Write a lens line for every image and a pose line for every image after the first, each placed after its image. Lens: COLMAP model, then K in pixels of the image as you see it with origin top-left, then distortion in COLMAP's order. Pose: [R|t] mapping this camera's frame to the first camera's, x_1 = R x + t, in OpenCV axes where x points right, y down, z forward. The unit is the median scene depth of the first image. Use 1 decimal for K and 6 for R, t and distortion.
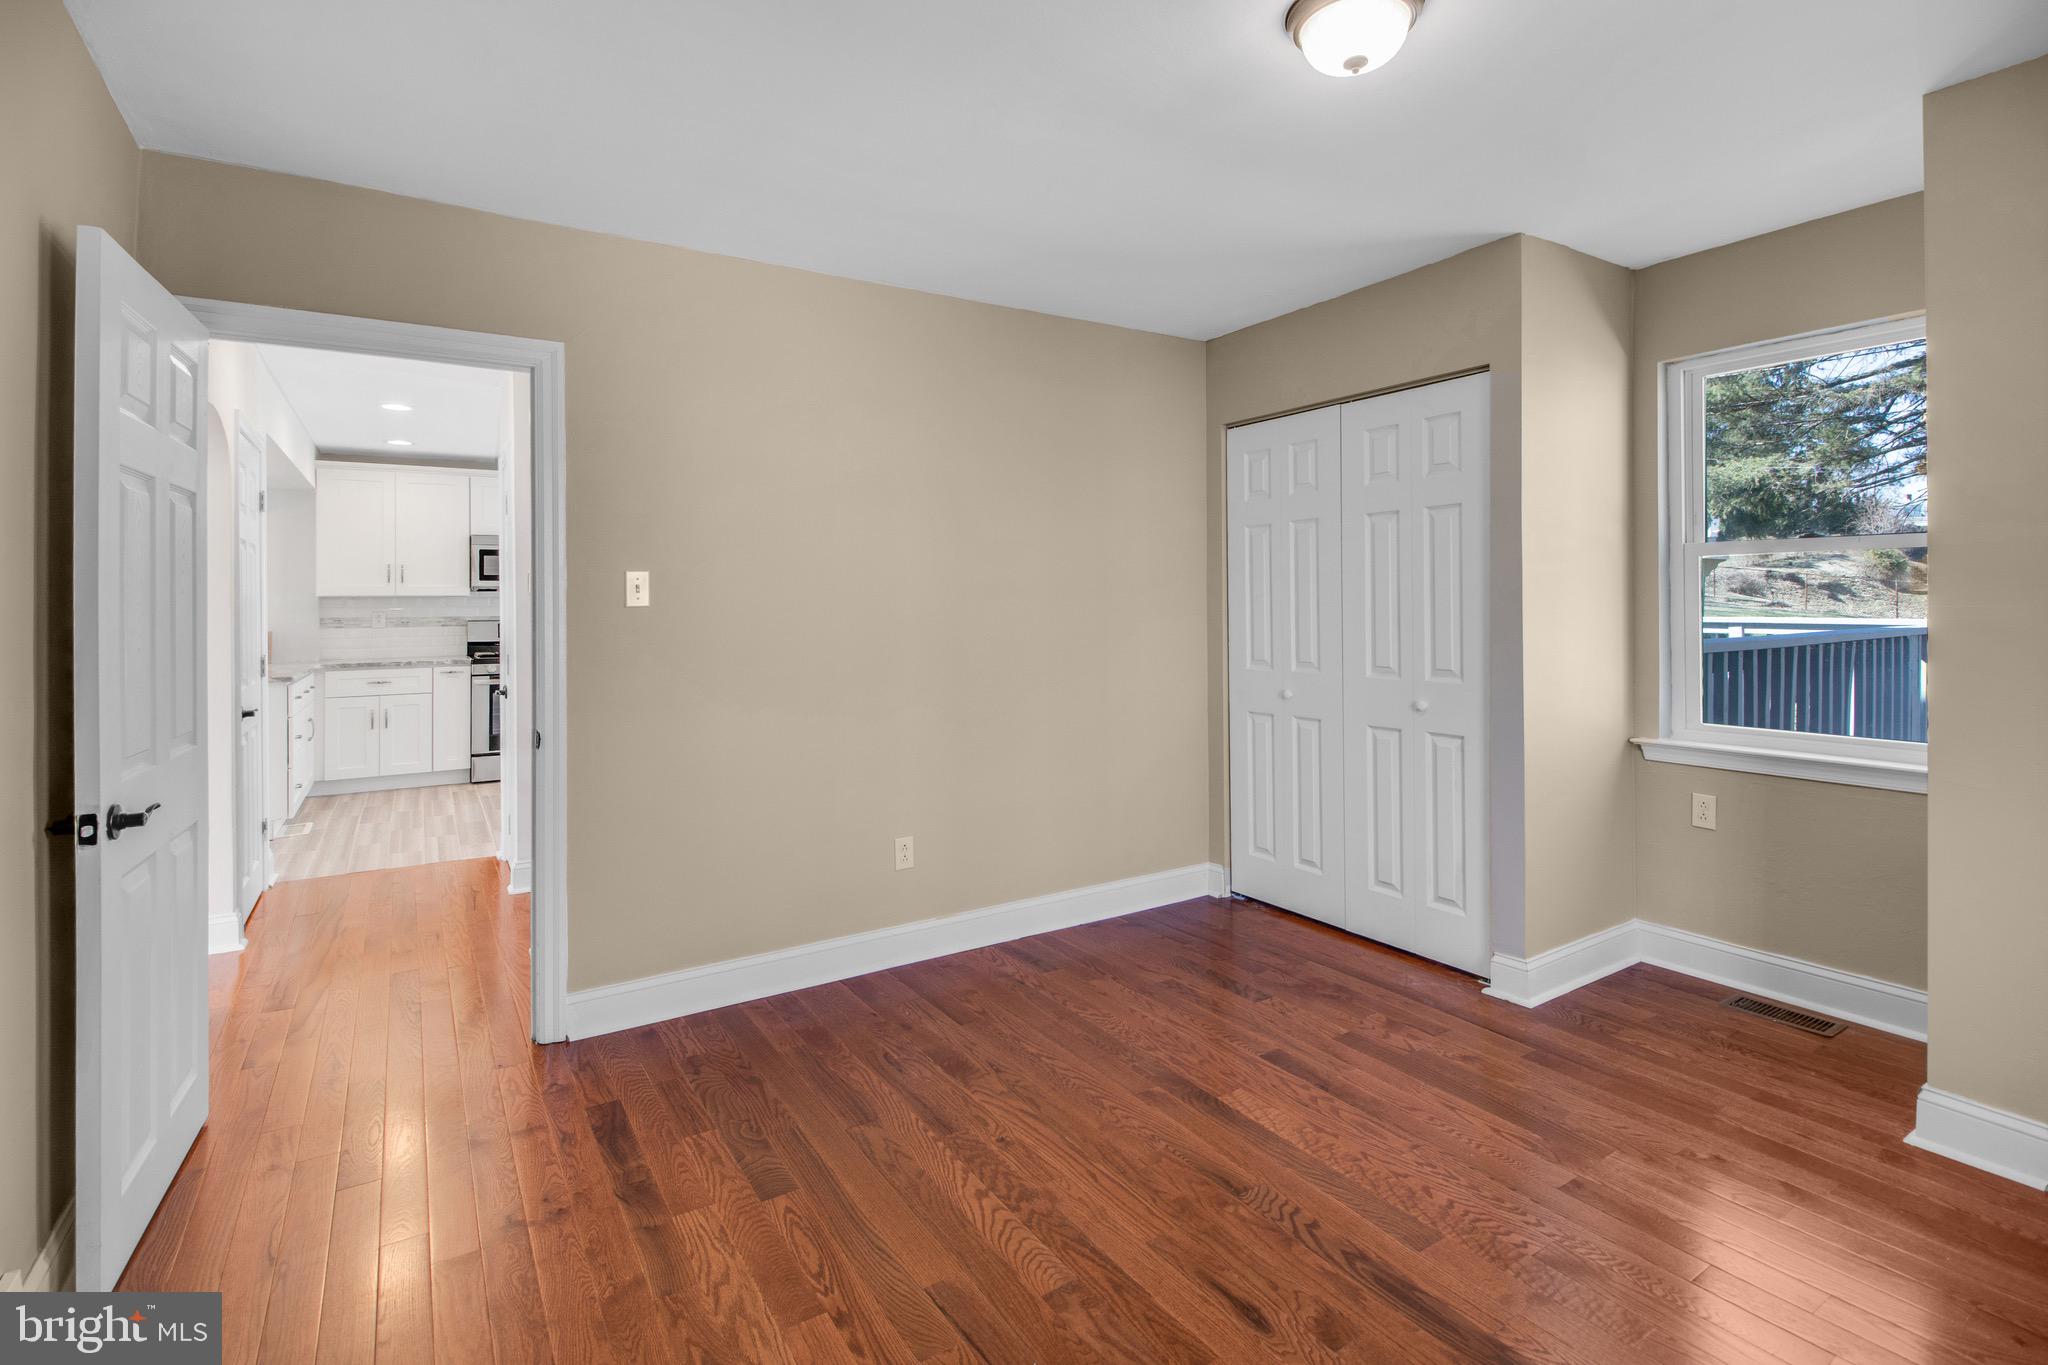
lens RADIAL K [[995.0, 0, 1091.4], [0, 995.0, 592.4], [0, 0, 1]] dist [0.000536, -0.000170]
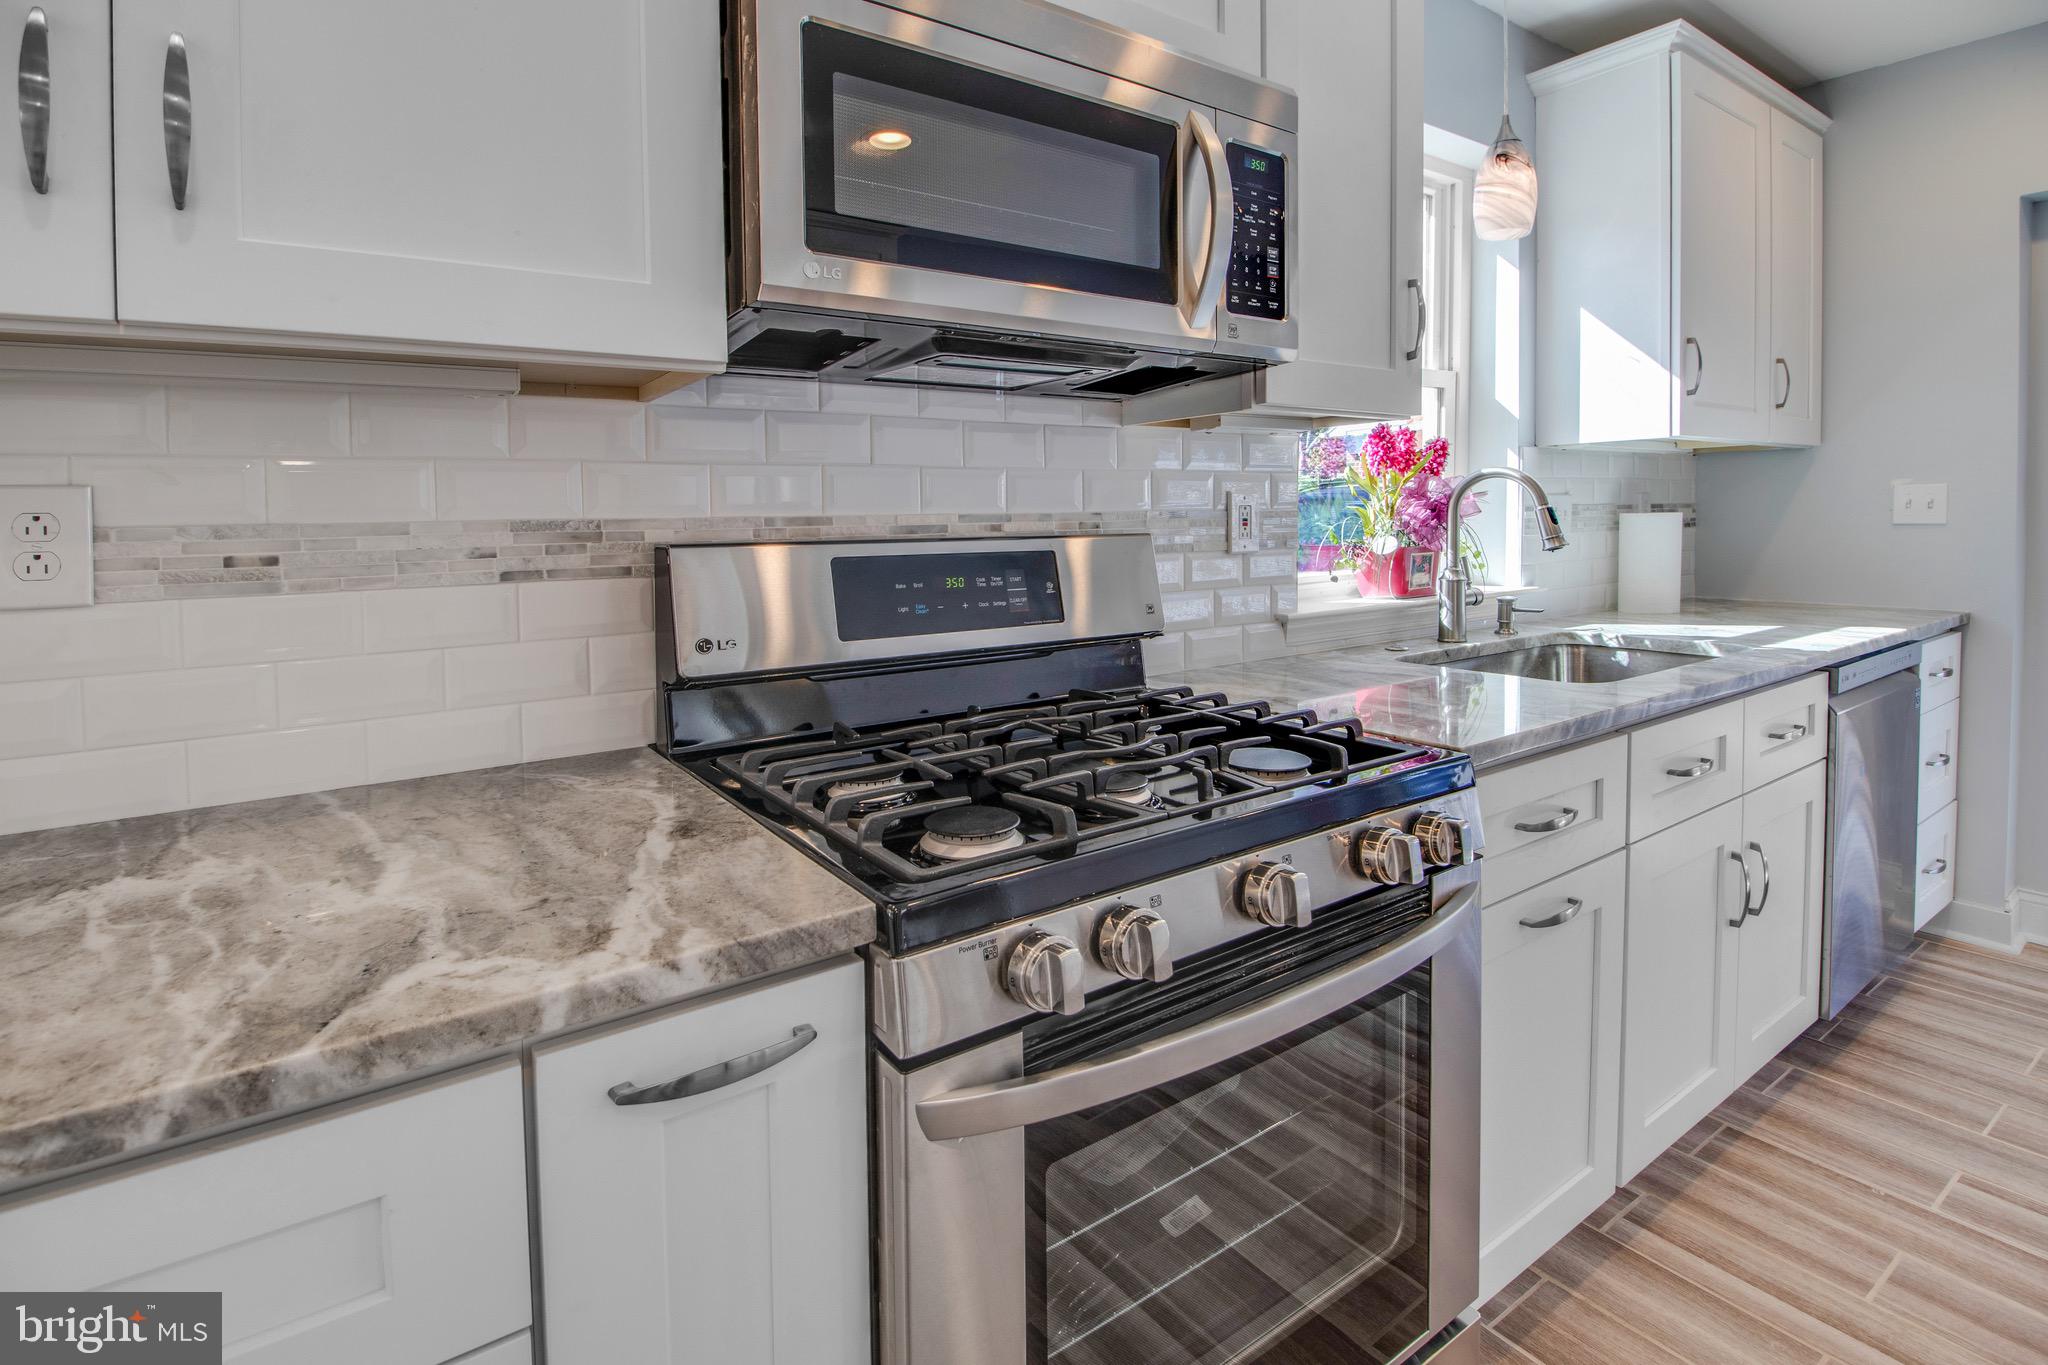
lens RADIAL K [[997.7, 0, 1141.8], [0, 997.7, 535.5], [0, 0, 1]] dist [-0.000375, -0.001193]
pose [[0.996617, -0.010836, 0.081472, -0.638049], [0.008257, 0.999456, 0.031917, 0.025252], [-0.081774, -0.031137, 0.996164, 0.943227]]
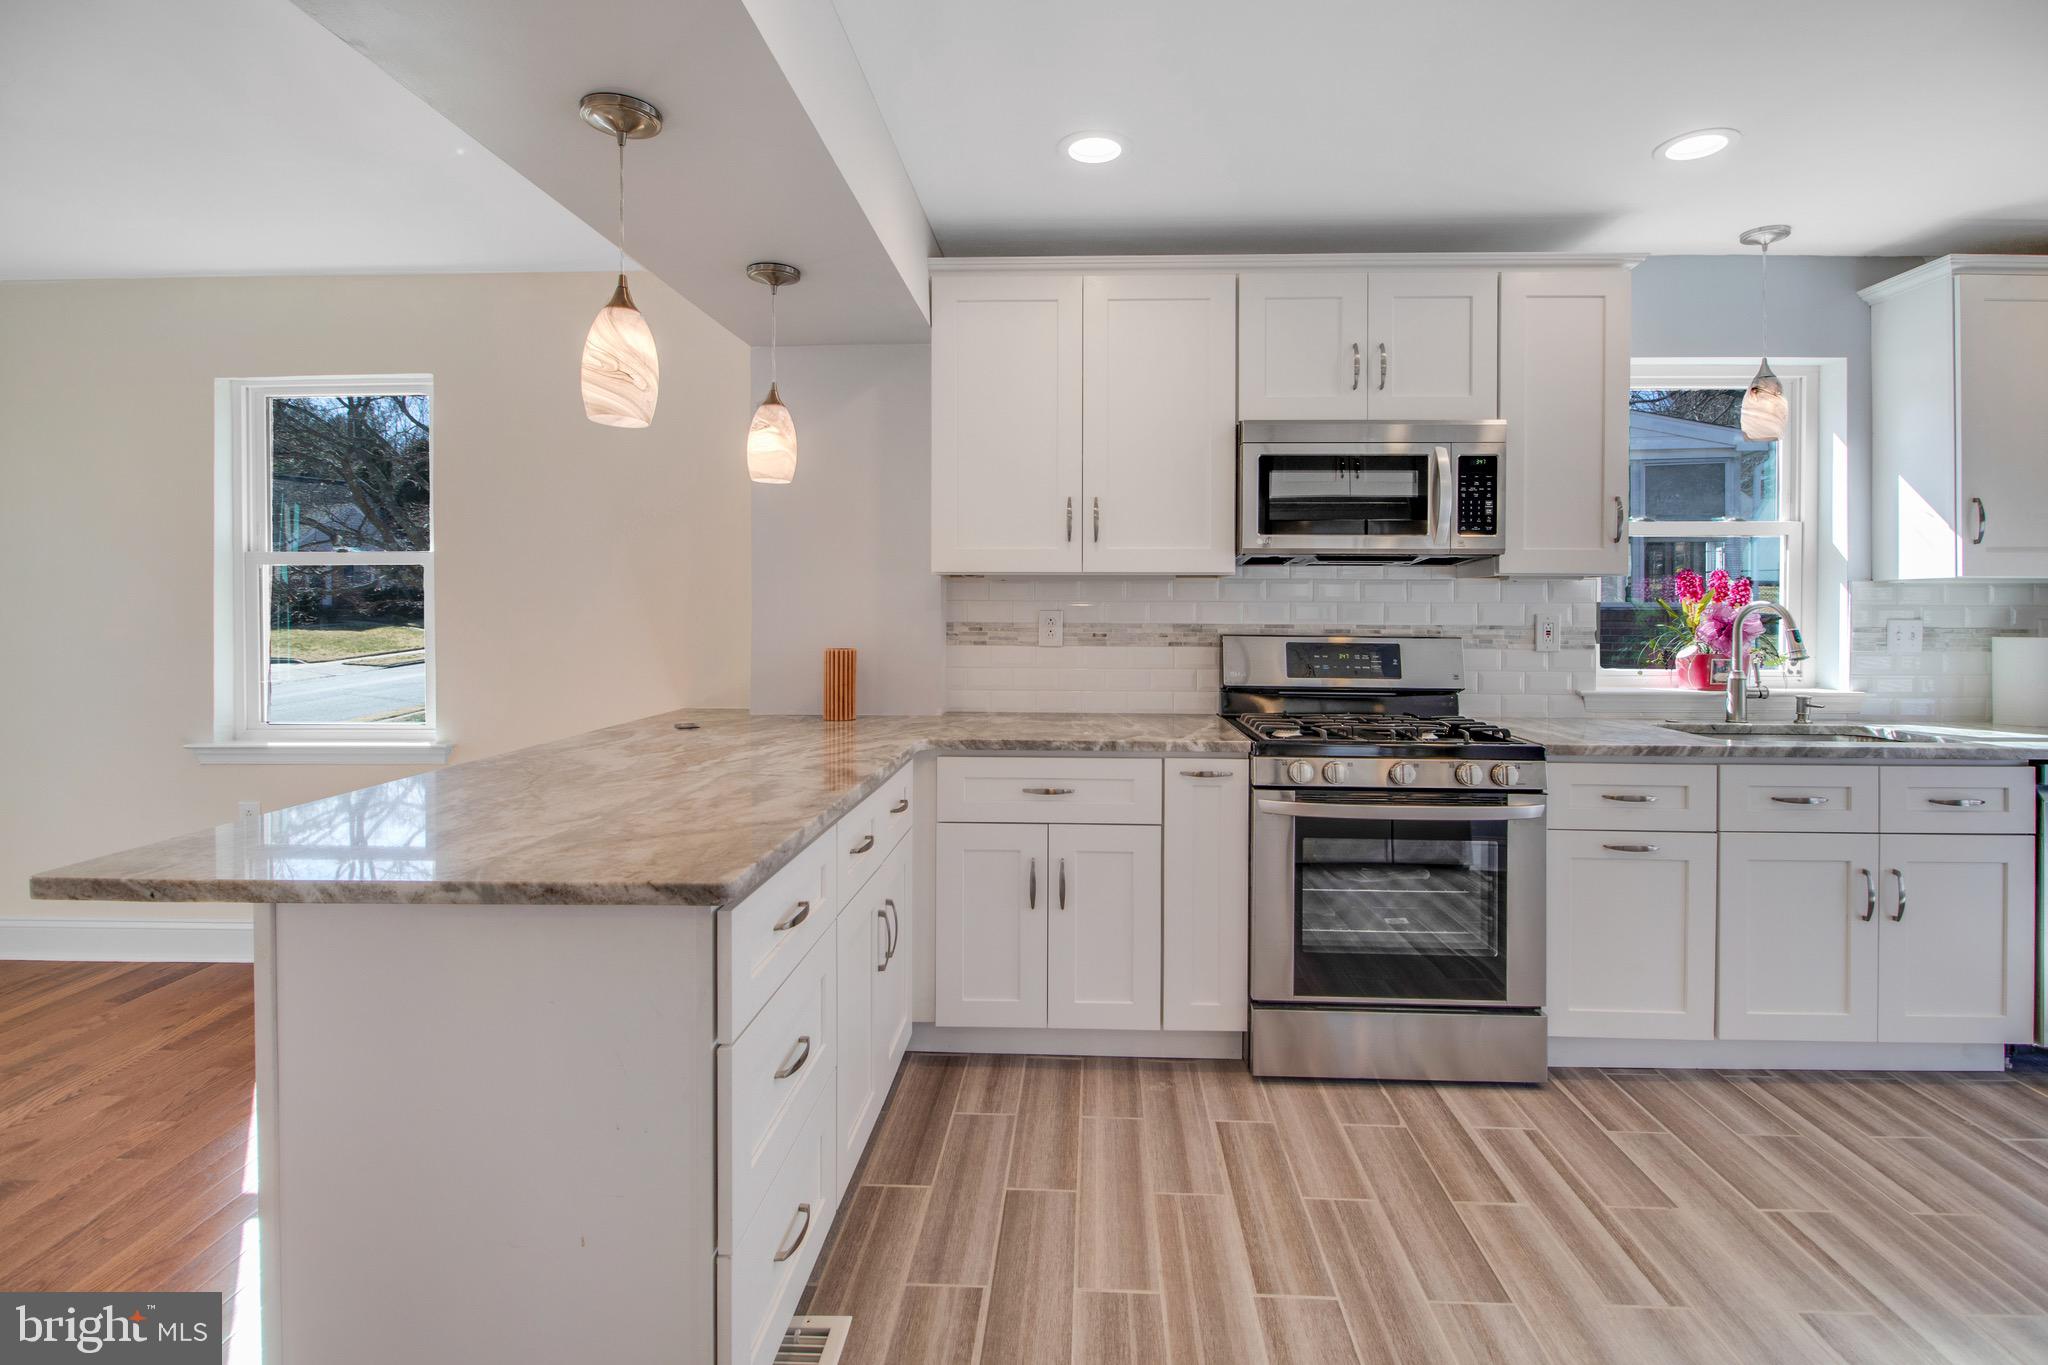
lens RADIAL K [[1004.9, 0, 1024.3], [0, 1004.9, 634.6], [0, 0, 1]] dist [0.040789, -0.040564]
pose [[0.789382, 0.024470, -0.613415, -0.490795], [-0.004073, 0.999392, 0.034626, 0.015991], [0.613889, -0.024835, 0.789001, 0.696802]]
